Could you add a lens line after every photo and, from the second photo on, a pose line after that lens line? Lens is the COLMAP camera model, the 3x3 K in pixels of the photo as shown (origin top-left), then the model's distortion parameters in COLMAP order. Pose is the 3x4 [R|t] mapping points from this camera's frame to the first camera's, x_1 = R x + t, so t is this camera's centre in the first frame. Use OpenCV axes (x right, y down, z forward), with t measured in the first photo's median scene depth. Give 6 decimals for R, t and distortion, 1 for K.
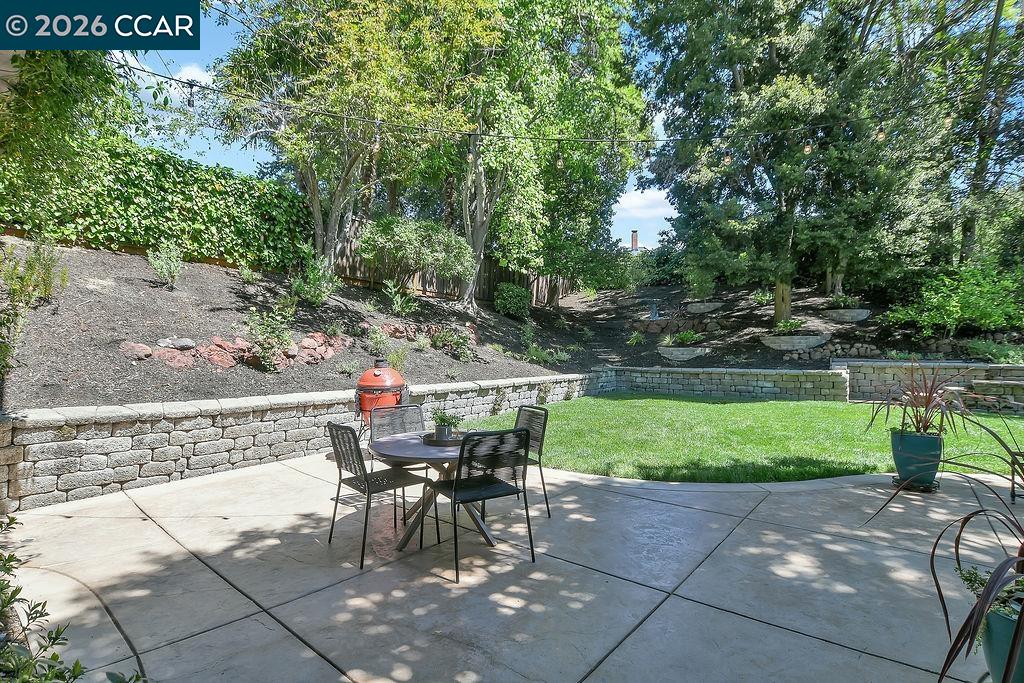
lens RADIAL K [[482.8, 0, 510.0], [0, 482.8, 344.1], [0, 0, 1]] dist [-0.030553, 0.000299]
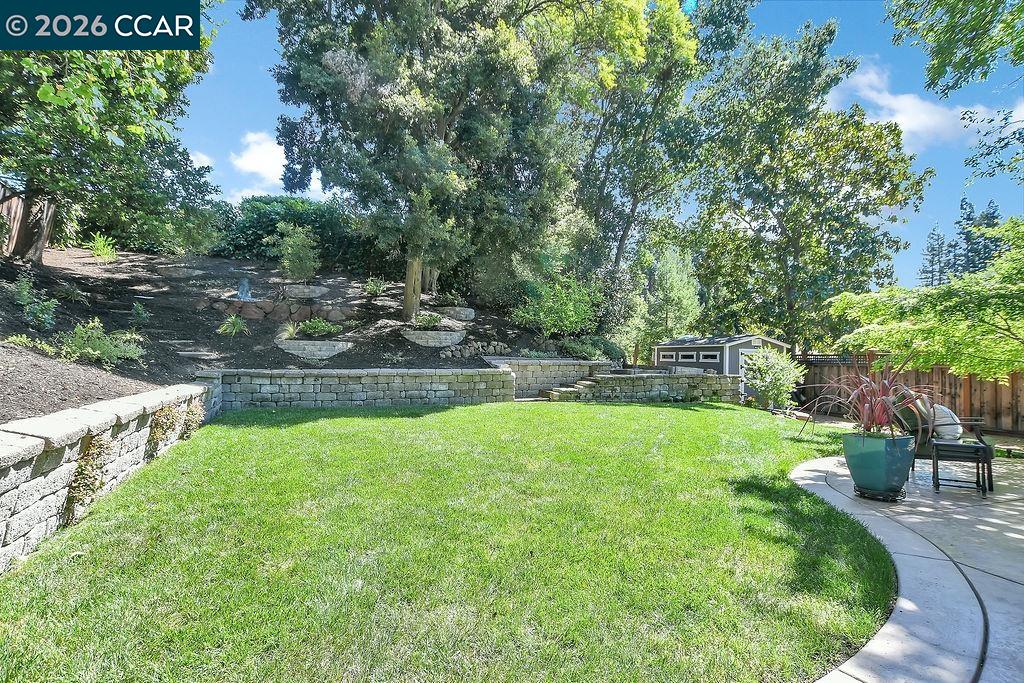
lens RADIAL K [[482.8, 0, 493.7], [0, 482.8, 349.9], [0, 0, 1]] dist [-0.030553, 0.000299]
pose [[0.549758, 0.013460, 0.835216, -0.119288], [-0.024238, 0.999706, -0.000157, 0.017735], [-0.834973, -0.020157, 0.549922, 0.473330]]
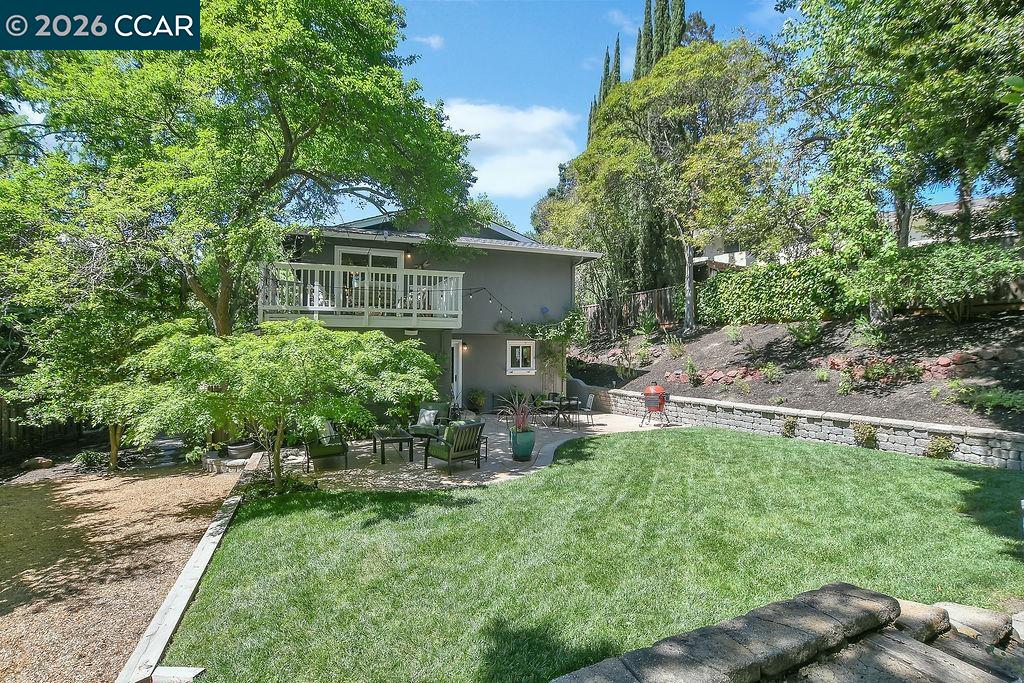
lens RADIAL K [[482.8, 0, 508.5], [0, 482.8, 349.2], [0, 0, 1]] dist [-0.030553, 0.000299]
pose [[-0.485236, -0.013911, -0.874272, 1.078134], [0.010832, 0.999701, -0.021919, -0.042643], [0.874316, -0.020106, -0.484941, 0.788956]]
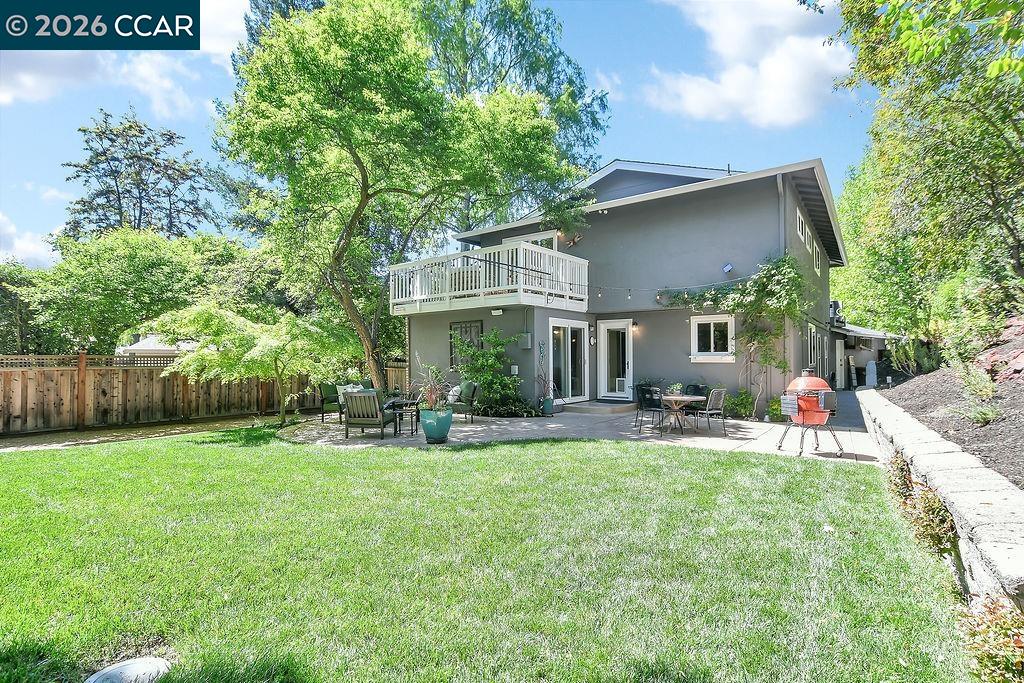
lens RADIAL K [[482.8, 0, 504.4], [0, 482.8, 342.5], [0, 0, 1]] dist [-0.030553, 0.000299]
pose [[-0.998447, -0.007024, -0.055263, 0.308001], [-0.004052, 0.998548, -0.053711, 0.017732], [0.055560, -0.053403, -0.997026, 1.138340]]
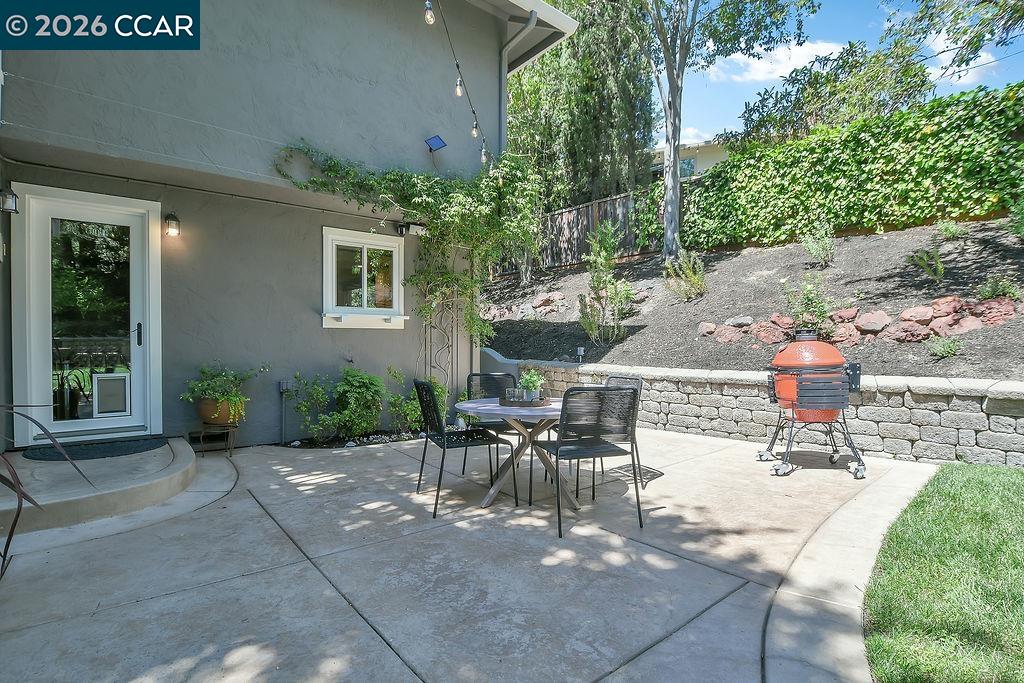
lens RADIAL K [[482.8, 0, 496.2], [0, 482.8, 345.7], [0, 0, 1]] dist [-0.030553, 0.000299]
pose [[-0.196924, 0.004278, -0.980409, 0.275552], [0.018632, 0.999826, 0.000621, 0.023633], [0.980242, -0.018145, -0.196970, 0.358657]]
